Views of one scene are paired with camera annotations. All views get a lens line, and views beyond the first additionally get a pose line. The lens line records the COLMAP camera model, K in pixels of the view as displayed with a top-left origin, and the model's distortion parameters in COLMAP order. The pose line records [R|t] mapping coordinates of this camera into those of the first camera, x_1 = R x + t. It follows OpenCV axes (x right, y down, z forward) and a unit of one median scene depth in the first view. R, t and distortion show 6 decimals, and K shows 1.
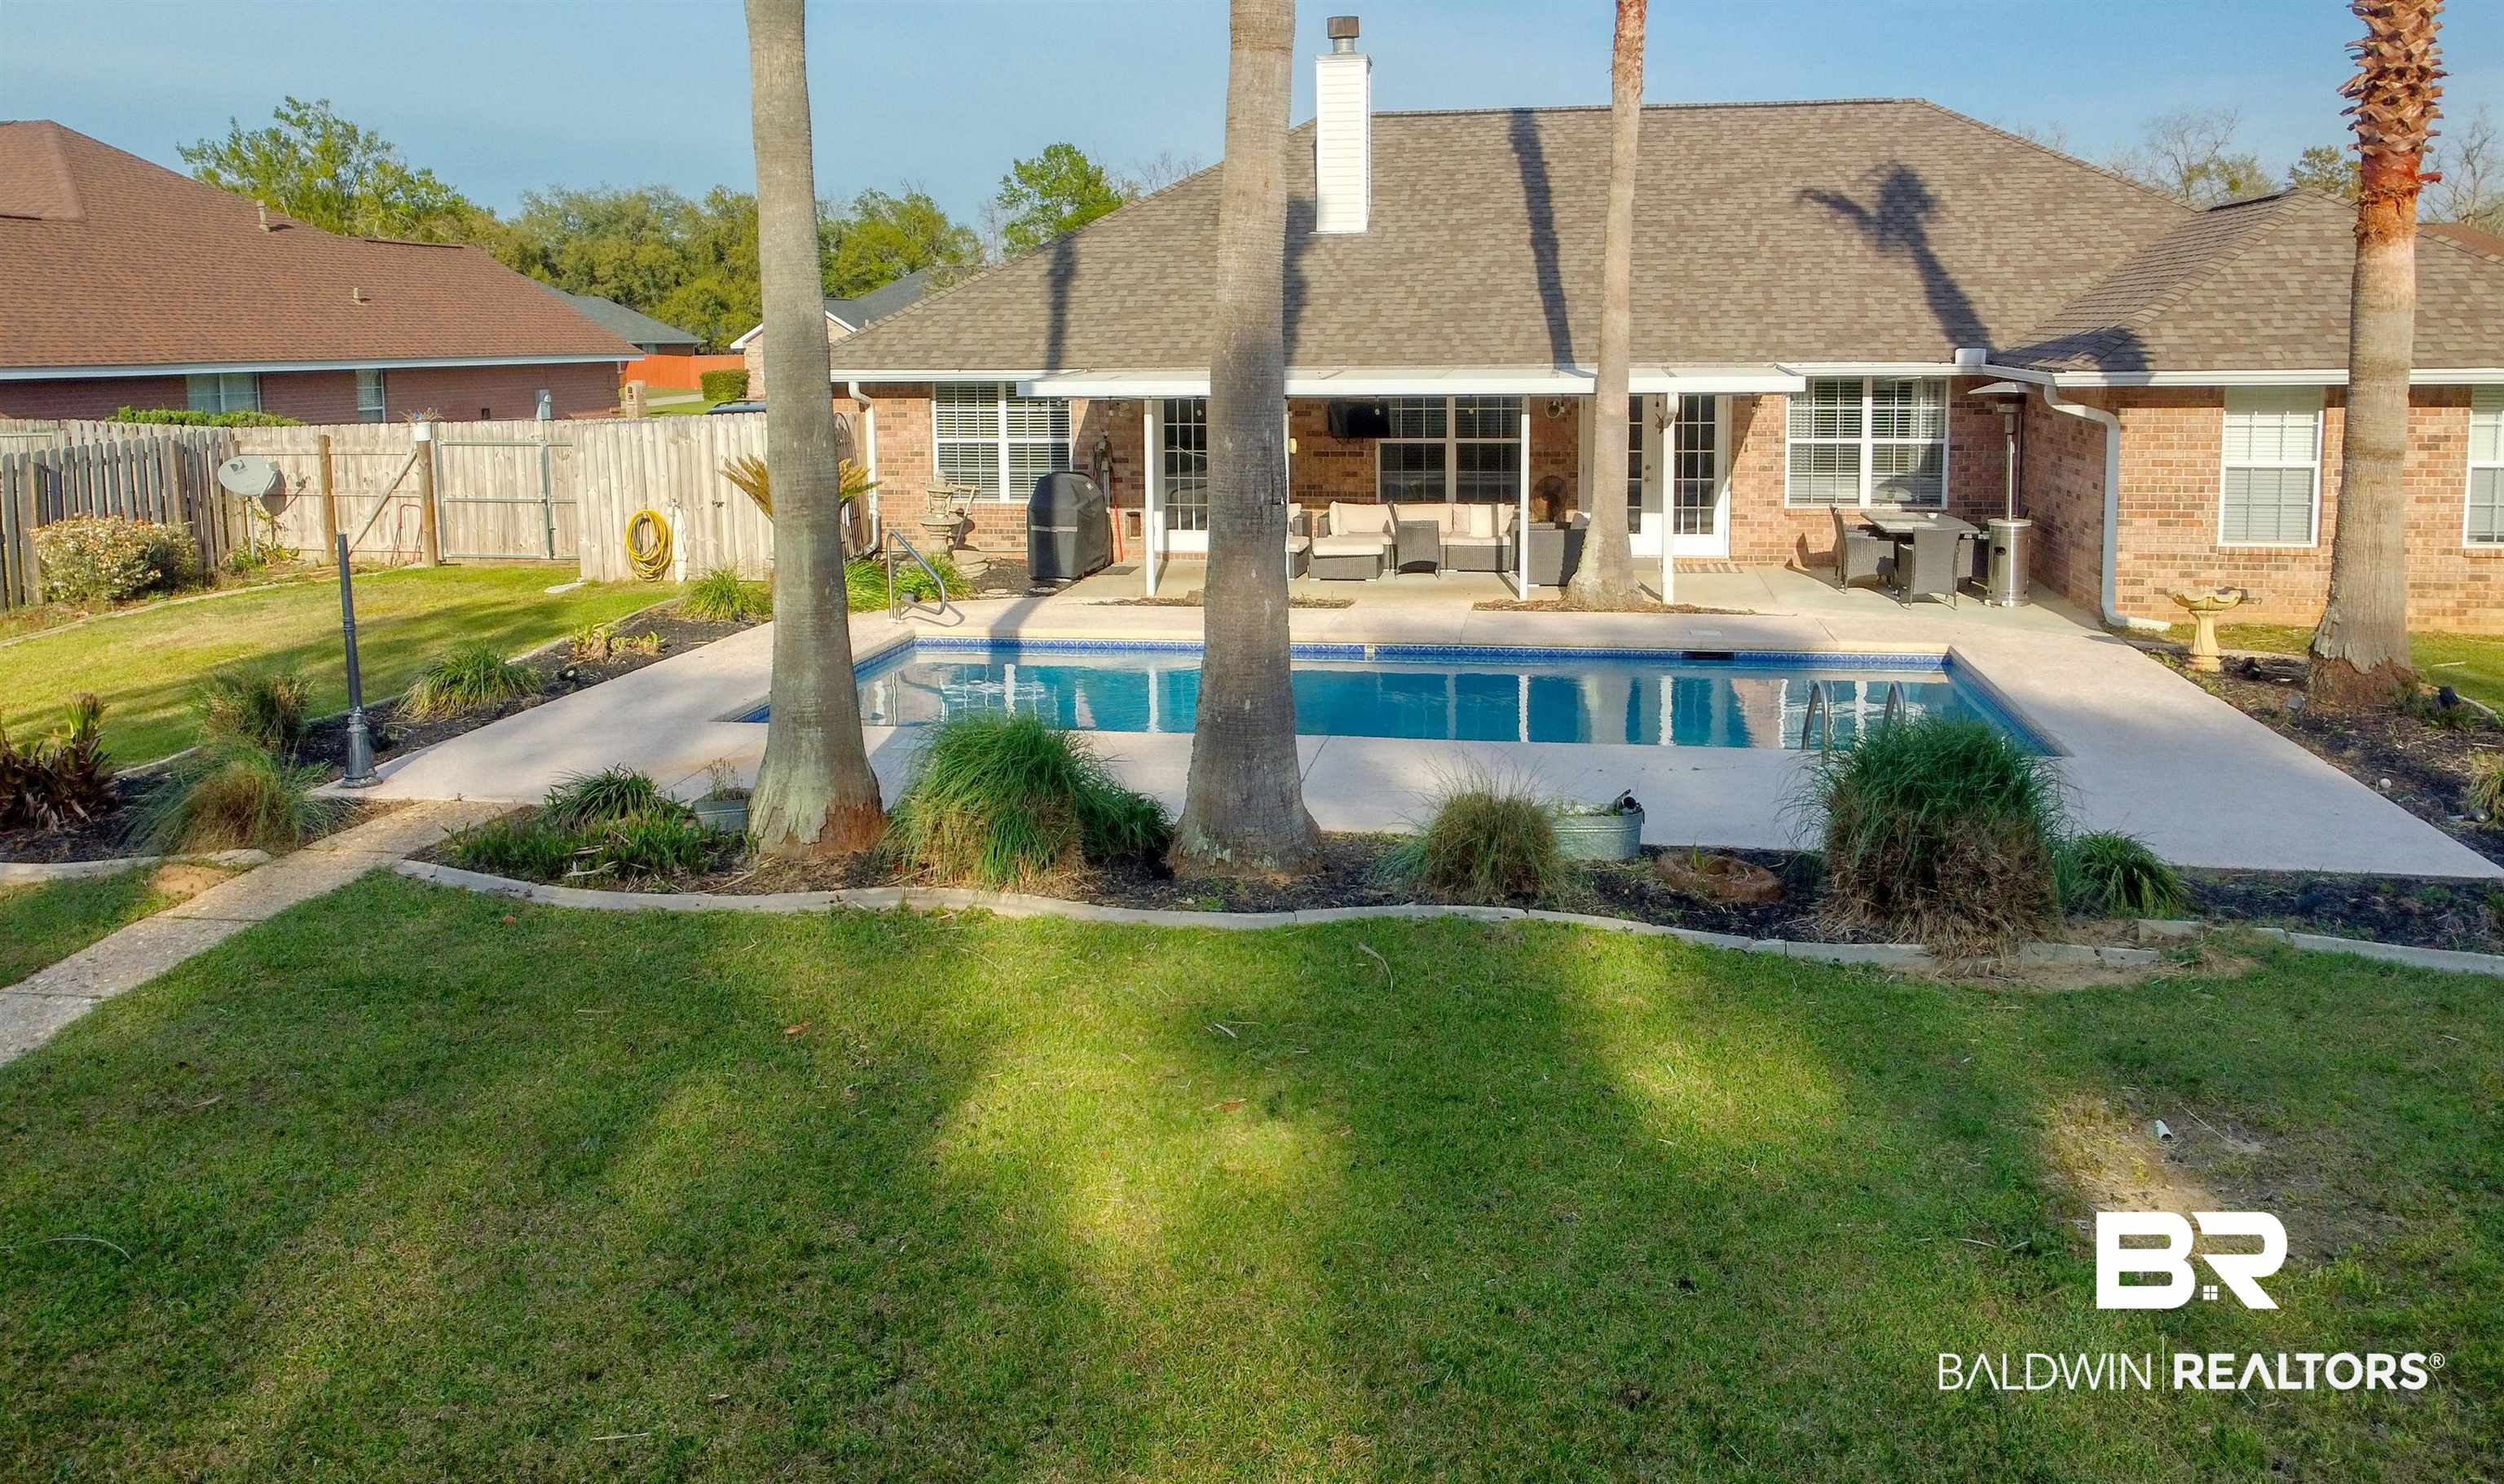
lens RADIAL K [[2082.4, 0, 1252.0], [0, 2082.4, 742.0], [0, 0, 1]] dist [-0.005753, -0.003920]
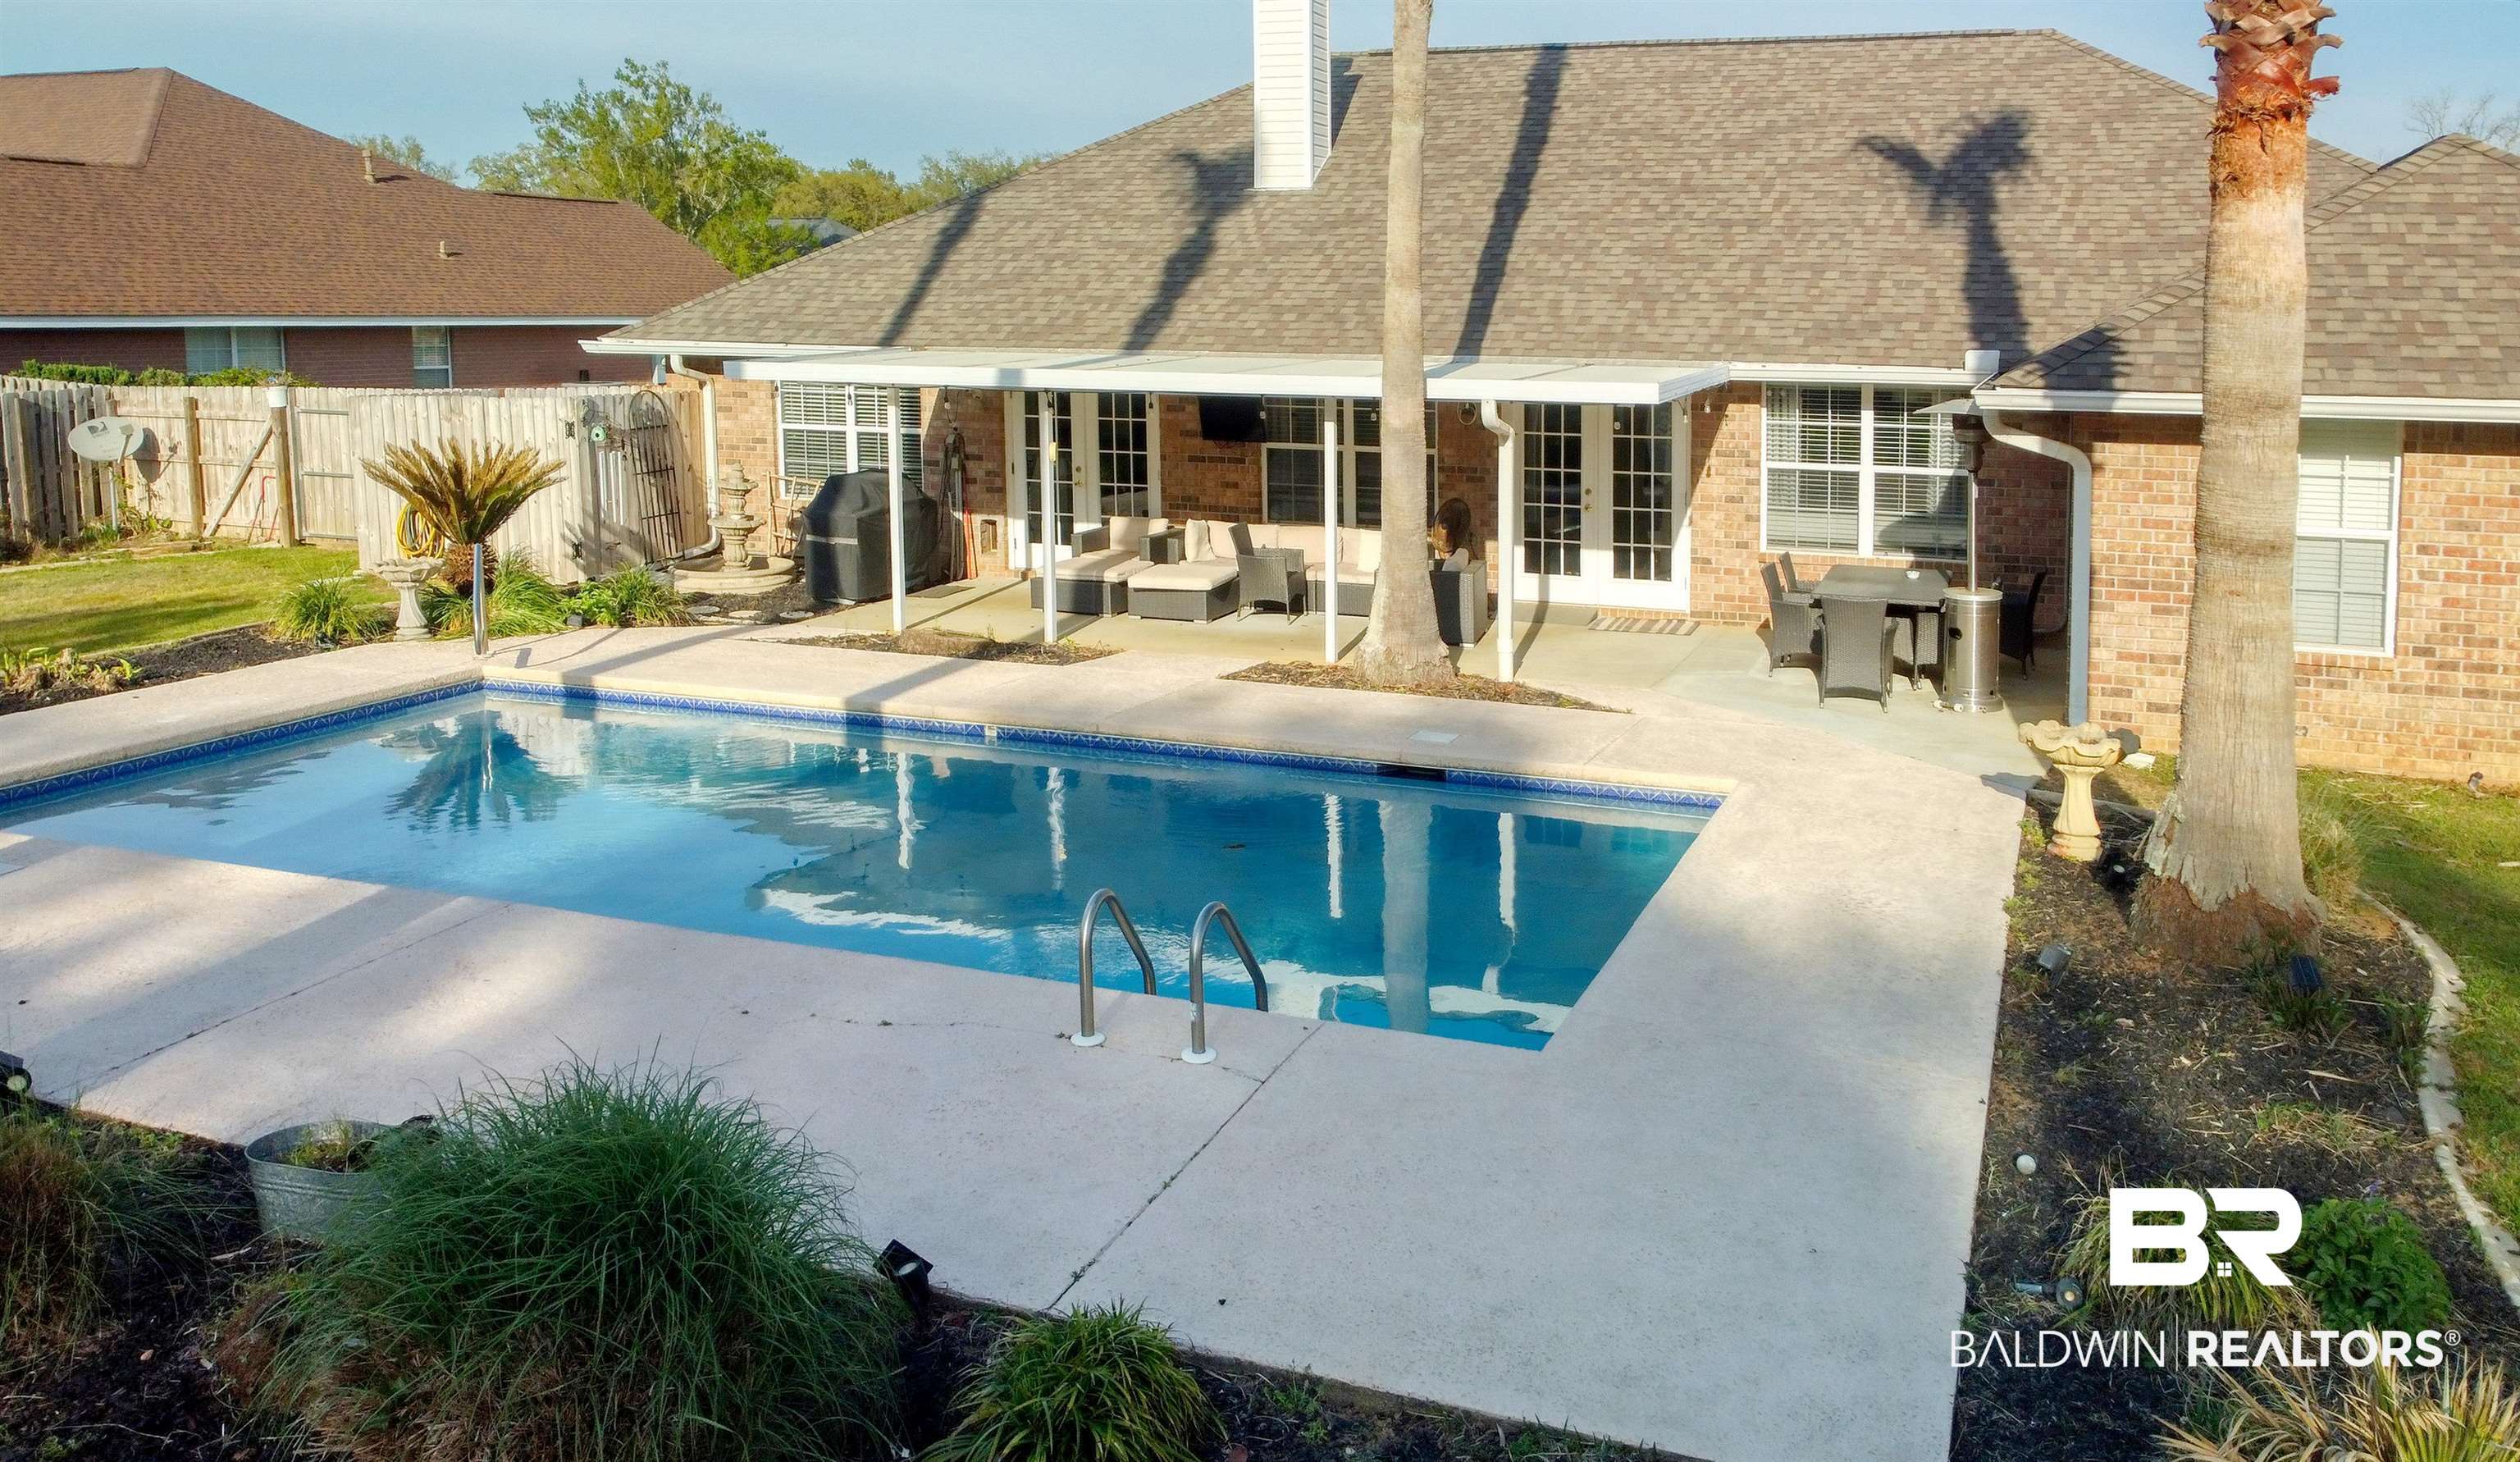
lens RADIAL K [[2132.6, 0, 1261.7], [0, 2132.6, 621.6], [0, 0, 1]] dist [-0.006734, -0.002757]
pose [[0.981470, 0.049397, -0.185142, 0.213220], [-0.058067, 0.997441, -0.041700, -0.042128], [0.182608, 0.051678, 0.981827, 0.194896]]
